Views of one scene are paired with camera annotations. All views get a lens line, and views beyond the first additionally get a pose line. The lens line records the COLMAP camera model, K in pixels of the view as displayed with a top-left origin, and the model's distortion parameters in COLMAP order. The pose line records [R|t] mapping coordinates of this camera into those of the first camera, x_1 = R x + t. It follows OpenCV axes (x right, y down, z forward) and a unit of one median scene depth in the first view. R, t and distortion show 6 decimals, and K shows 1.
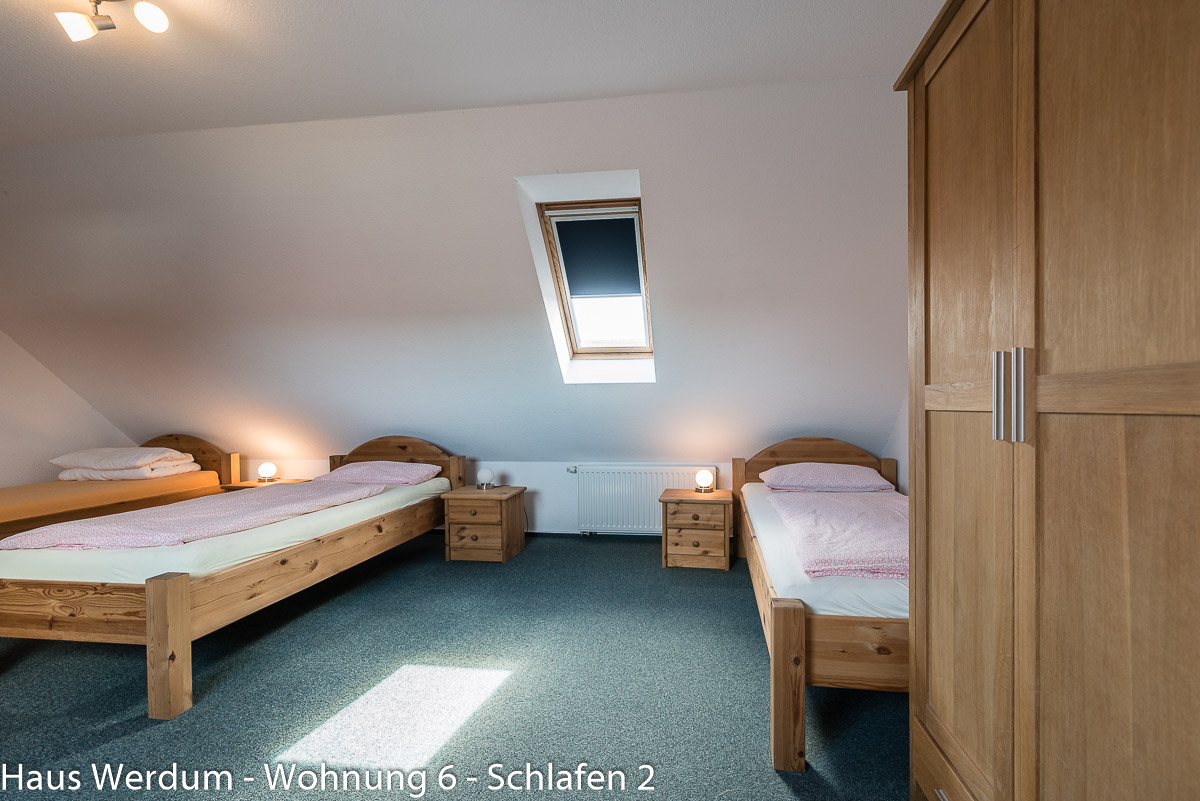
lens RADIAL K [[515.3, 0, 604.9], [0, 515.3, 427.2], [0, 0, 1]] dist [0.003321, -0.000789]
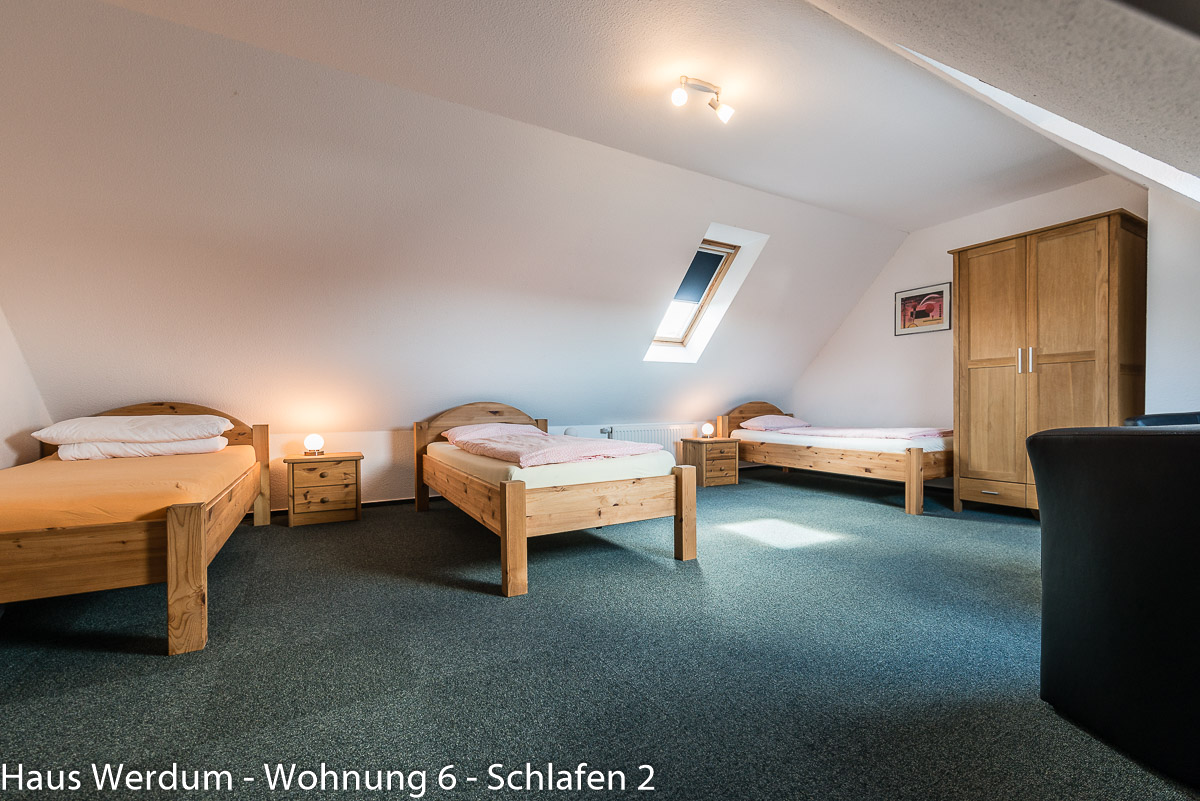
lens RADIAL K [[515.3, 0, 612.8], [0, 515.3, 438.6], [0, 0, 1]] dist [0.003321, -0.000789]
pose [[0.796847, -0.035695, 0.603125, -1.230551], [0.025619, 0.999352, 0.025299, 0.105746], [-0.603637, -0.004708, 0.797245, -0.054529]]
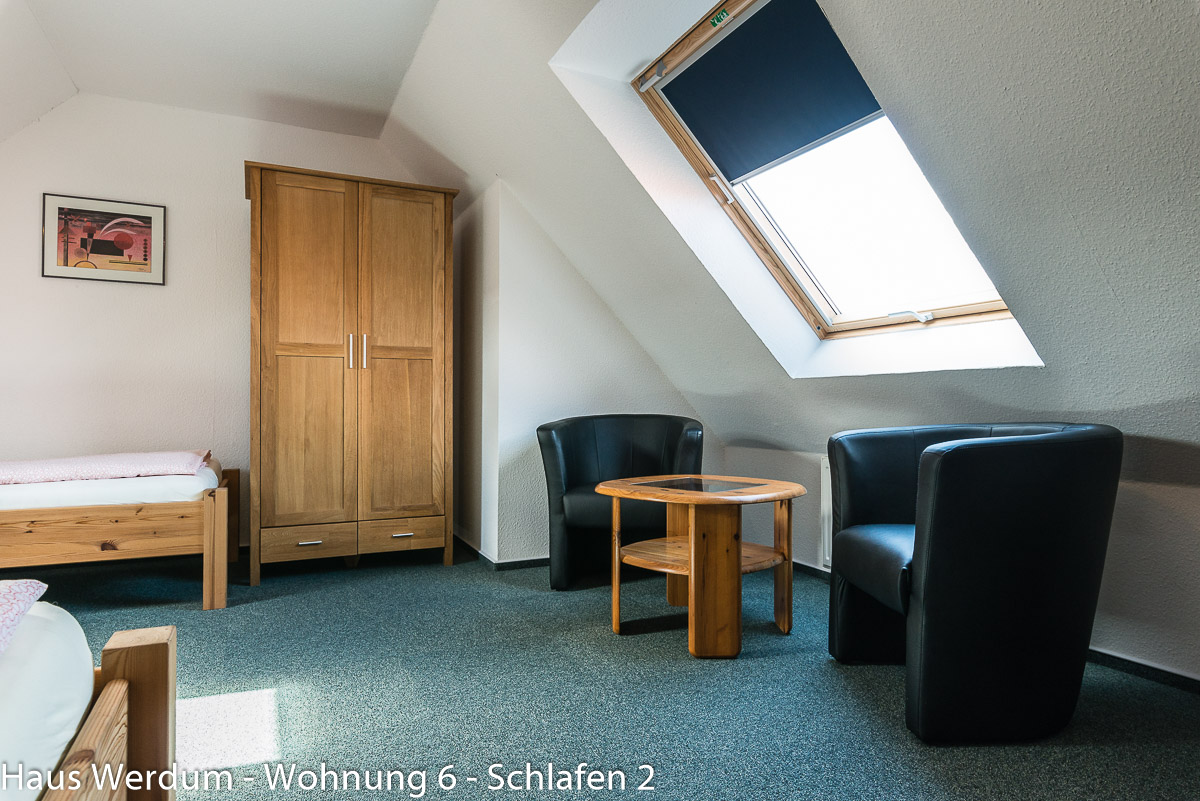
lens RADIAL K [[712.2, 0, 607.0], [0, 712.2, 398.7], [0, 0, 1]] dist [-0.001638, -0.000073]
pose [[-0.561160, 0.015387, 0.827565, -0.973038], [0.036260, 0.999324, 0.006007, 0.067917], [-0.826913, 0.033378, -0.561338, 0.645942]]
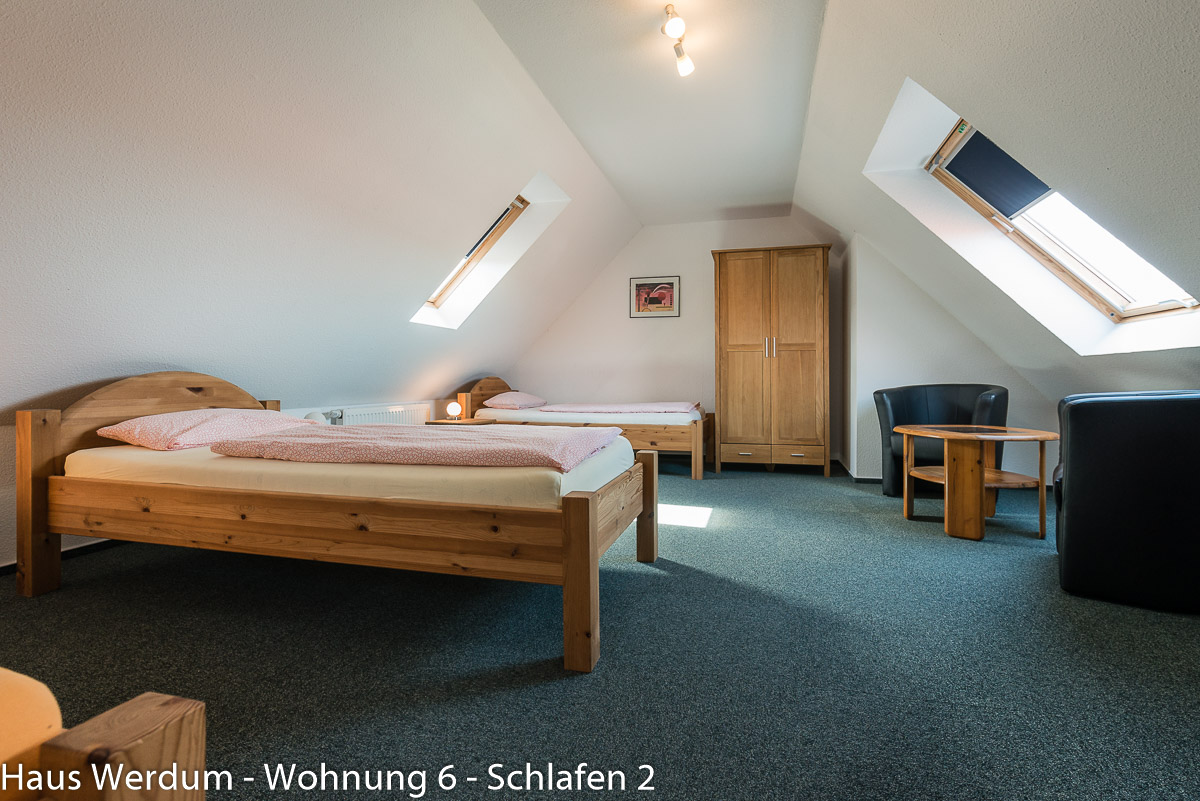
lens RADIAL K [[558.5, 0, 596.4], [0, 558.5, 395.3], [0, 0, 1]] dist [0.005811, -0.001256]
pose [[0.146673, -0.018788, 0.989007, -1.448906], [0.038866, 0.999157, 0.013217, 0.079745], [-0.988421, 0.036500, 0.147279, 0.587385]]
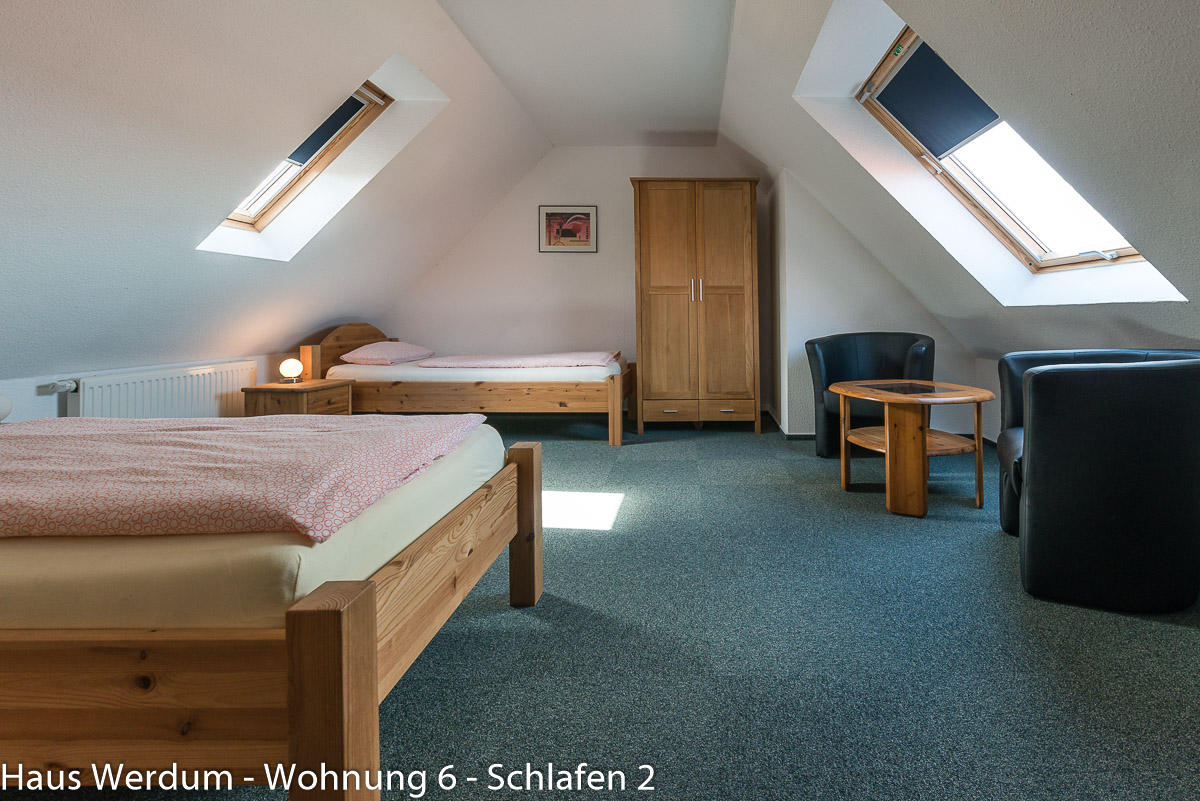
lens RADIAL K [[558.5, 0, 692.5], [0, 558.5, 314.6], [0, 0, 1]] dist [0.005811, -0.001256]
pose [[-0.137761, 0.007651, 0.990436, -1.189969], [0.044793, 0.998995, -0.001486, 0.045881], [-0.989452, 0.044160, -0.137965, 0.533625]]
